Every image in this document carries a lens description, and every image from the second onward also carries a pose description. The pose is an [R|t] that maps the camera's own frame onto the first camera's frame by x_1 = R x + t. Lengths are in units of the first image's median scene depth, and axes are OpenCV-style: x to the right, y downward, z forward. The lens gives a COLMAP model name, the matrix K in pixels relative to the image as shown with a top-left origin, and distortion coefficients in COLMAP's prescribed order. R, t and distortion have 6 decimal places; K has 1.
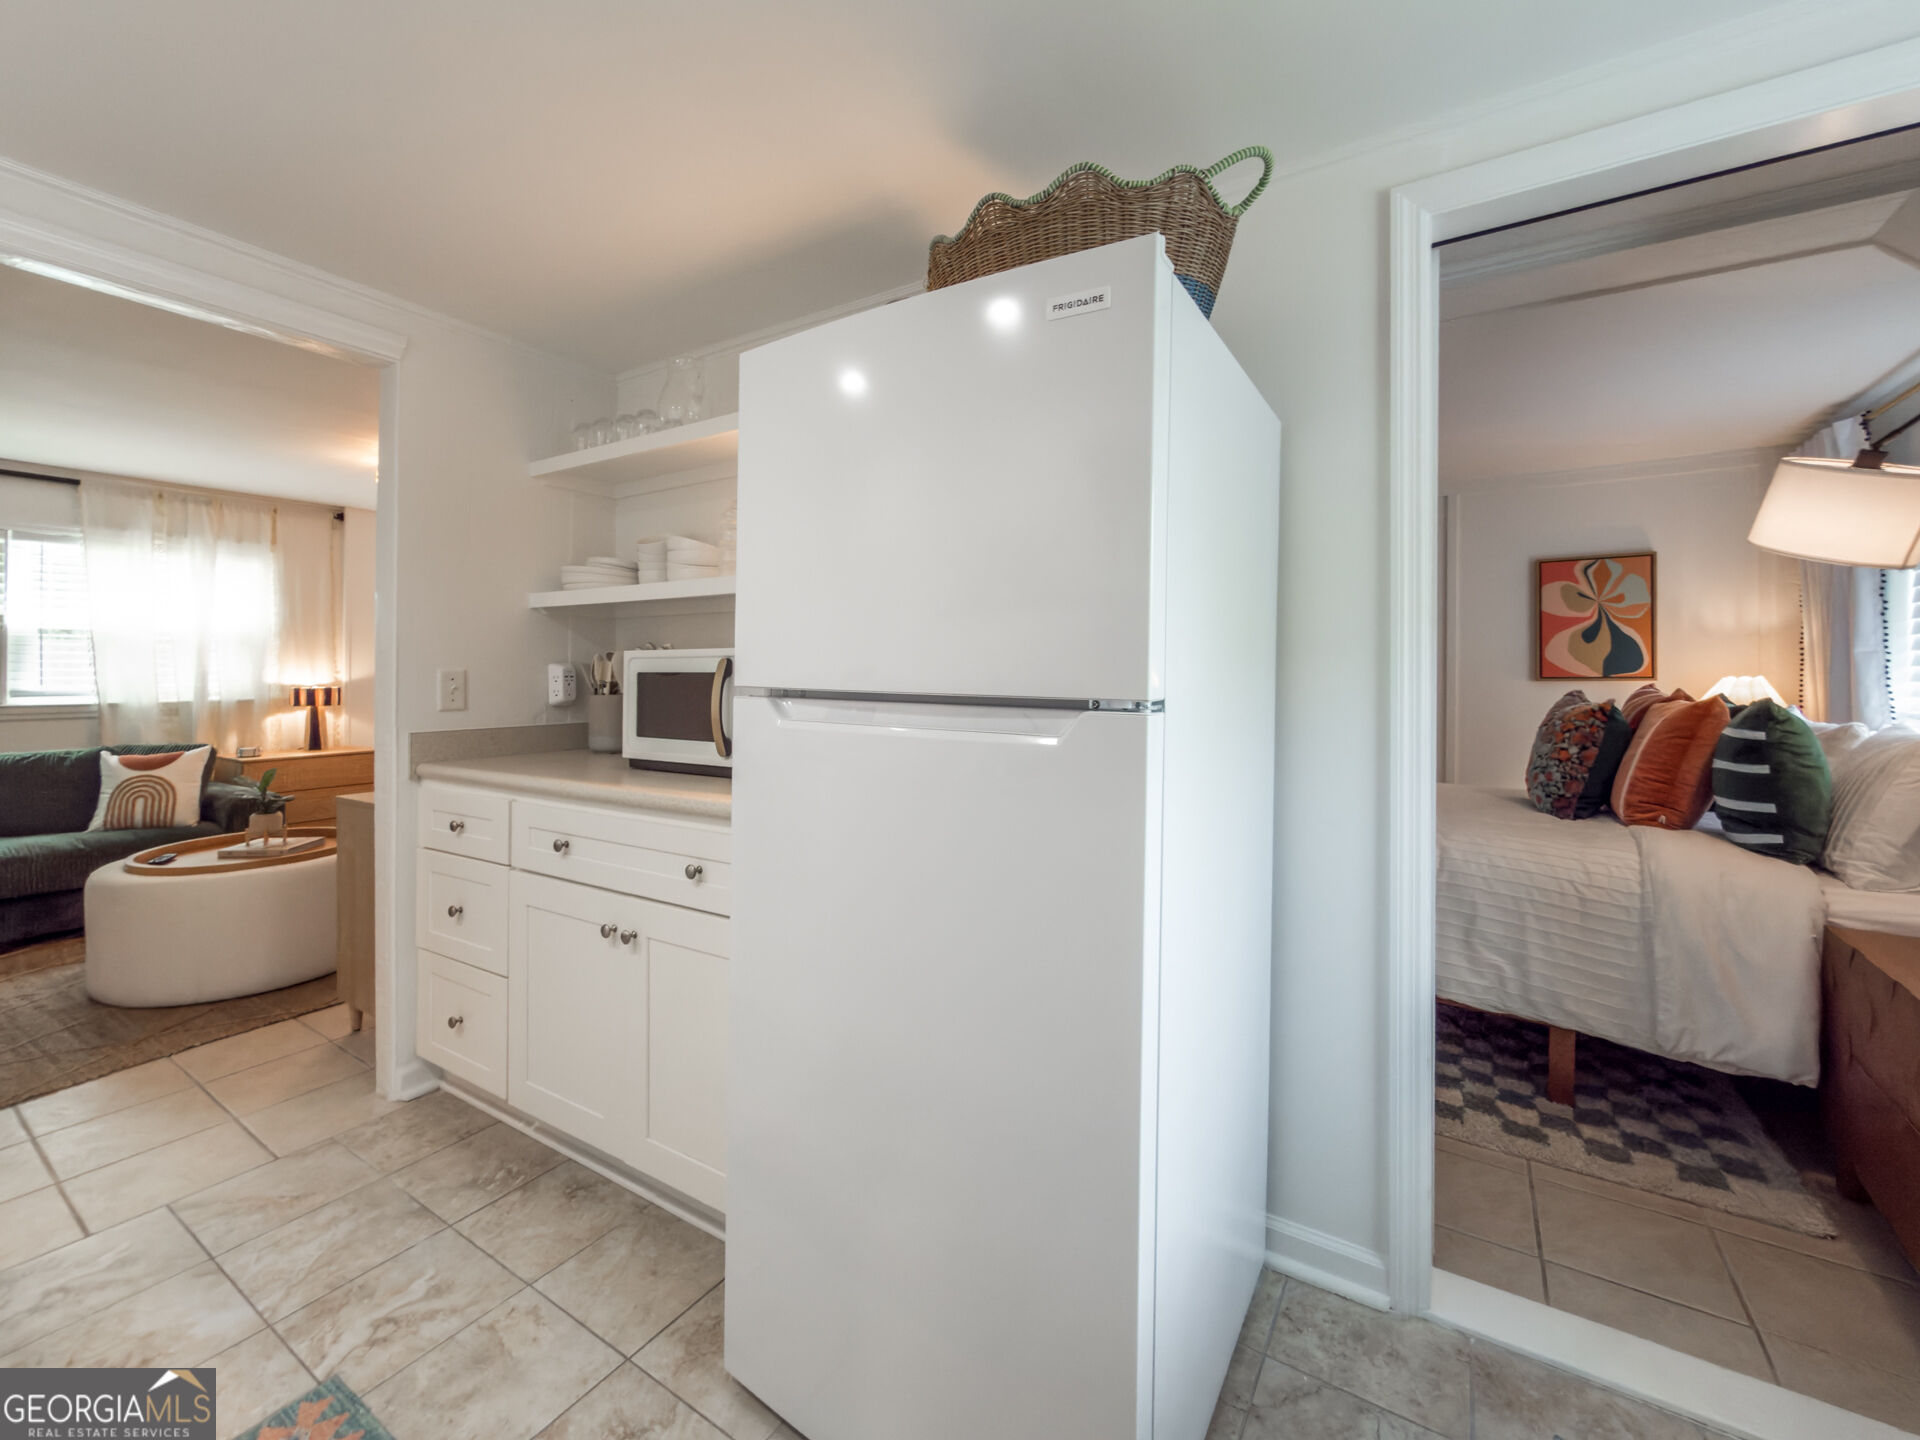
lens RADIAL K [[794.7, 0, 948.6], [0, 794.7, 662.5], [0, 0, 1]] dist [-0.003179, 0.000396]
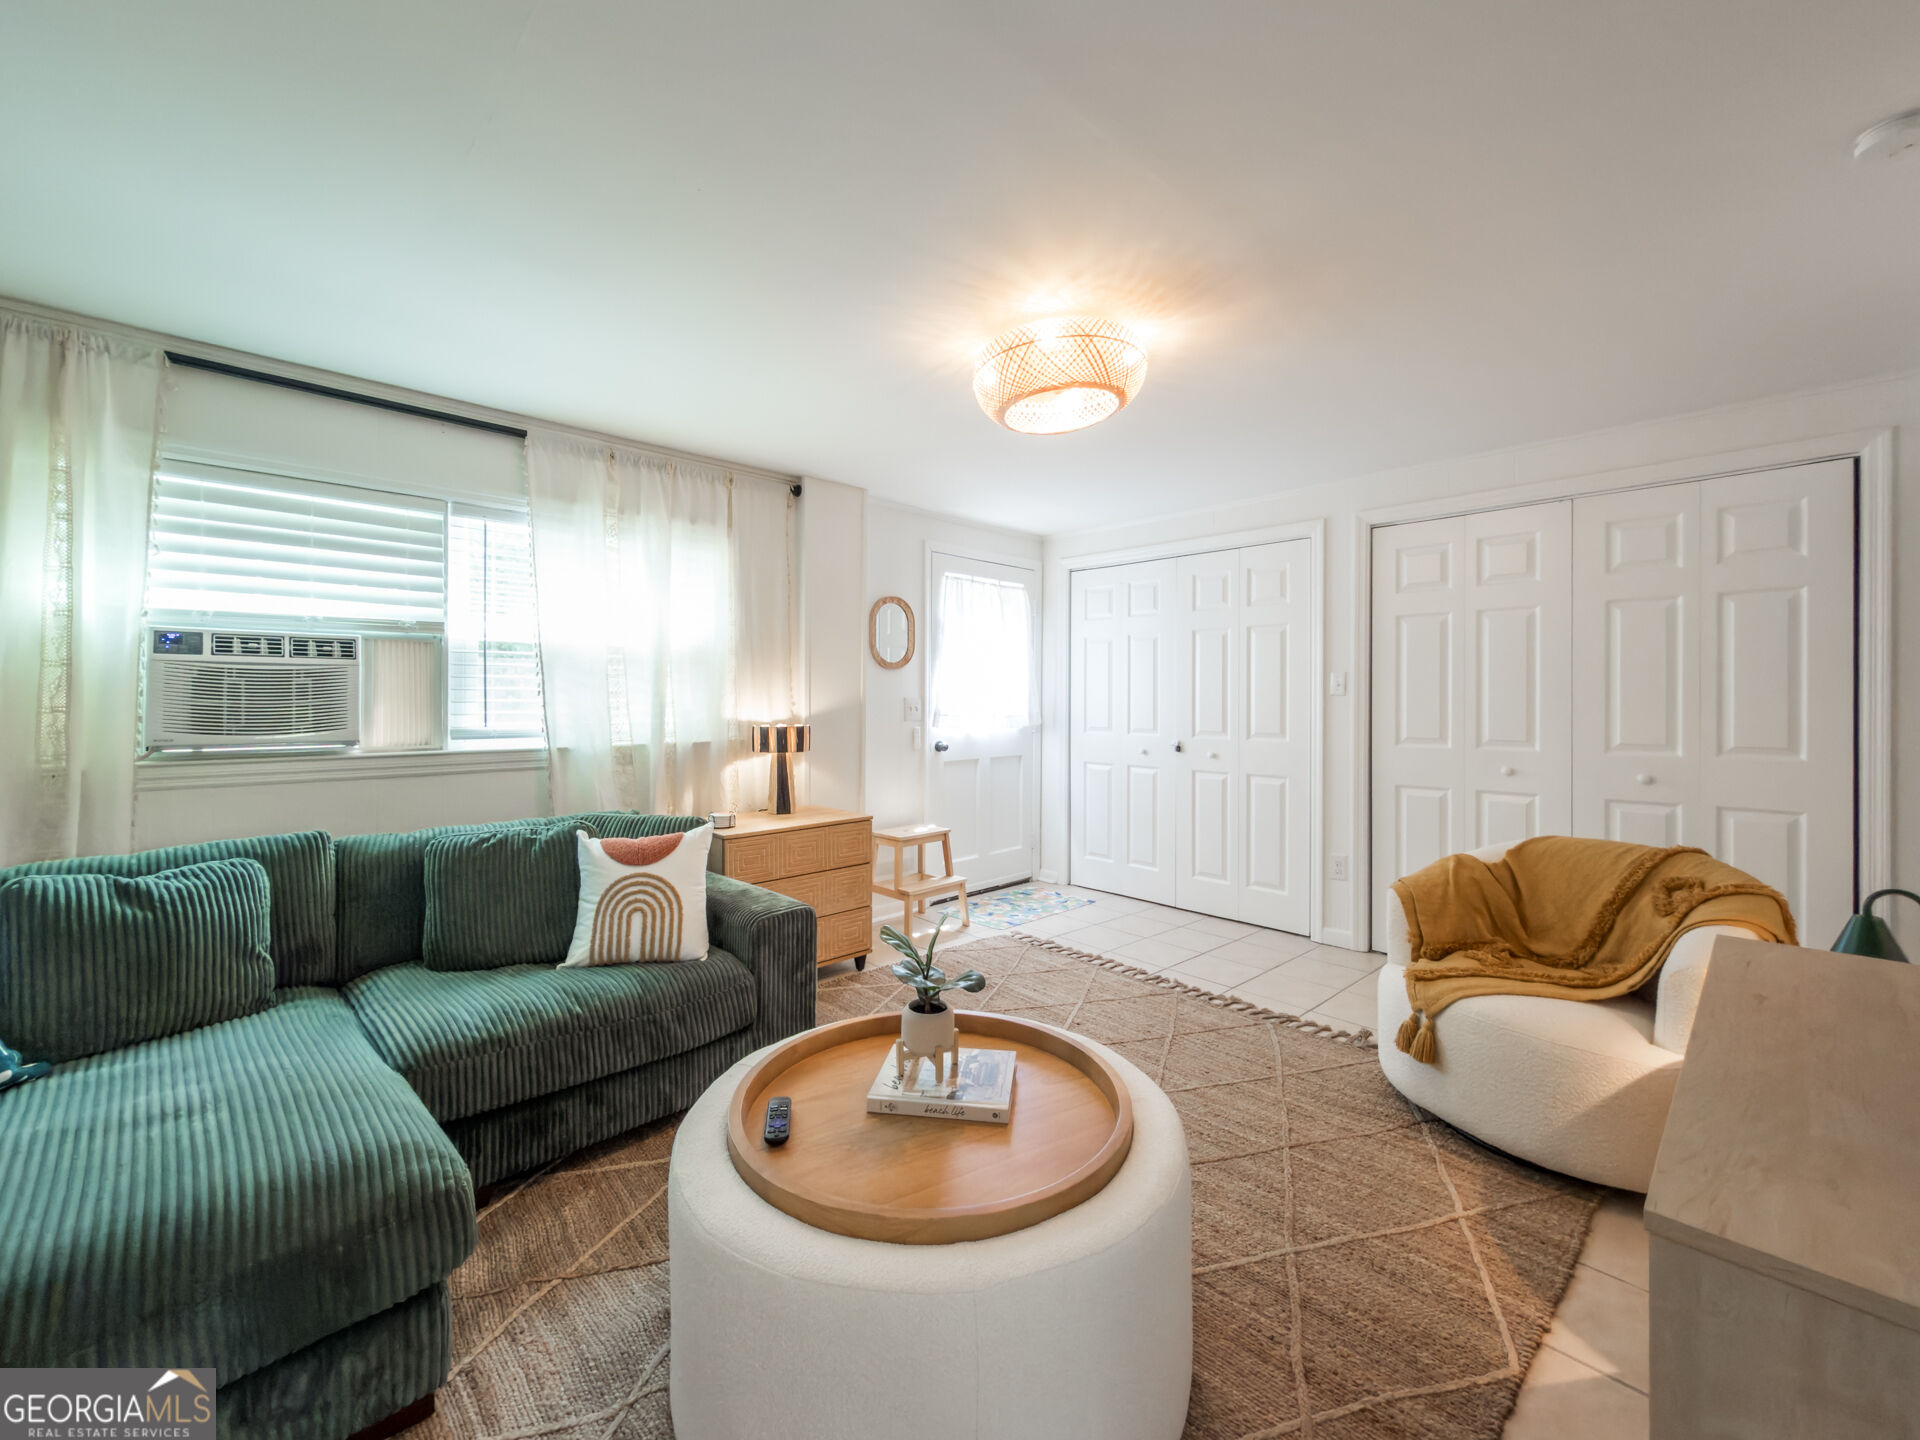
lens RADIAL K [[795.1, 0, 957.9], [0, 795.1, 696.0], [0, 0, 1]] dist [-0.000382, -0.000006]
pose [[0.968244, 0.003257, -0.249987, -0.616104], [-0.001539, 0.999974, 0.007066, -0.000378], [0.250004, -0.006457, 0.968223, 0.461713]]
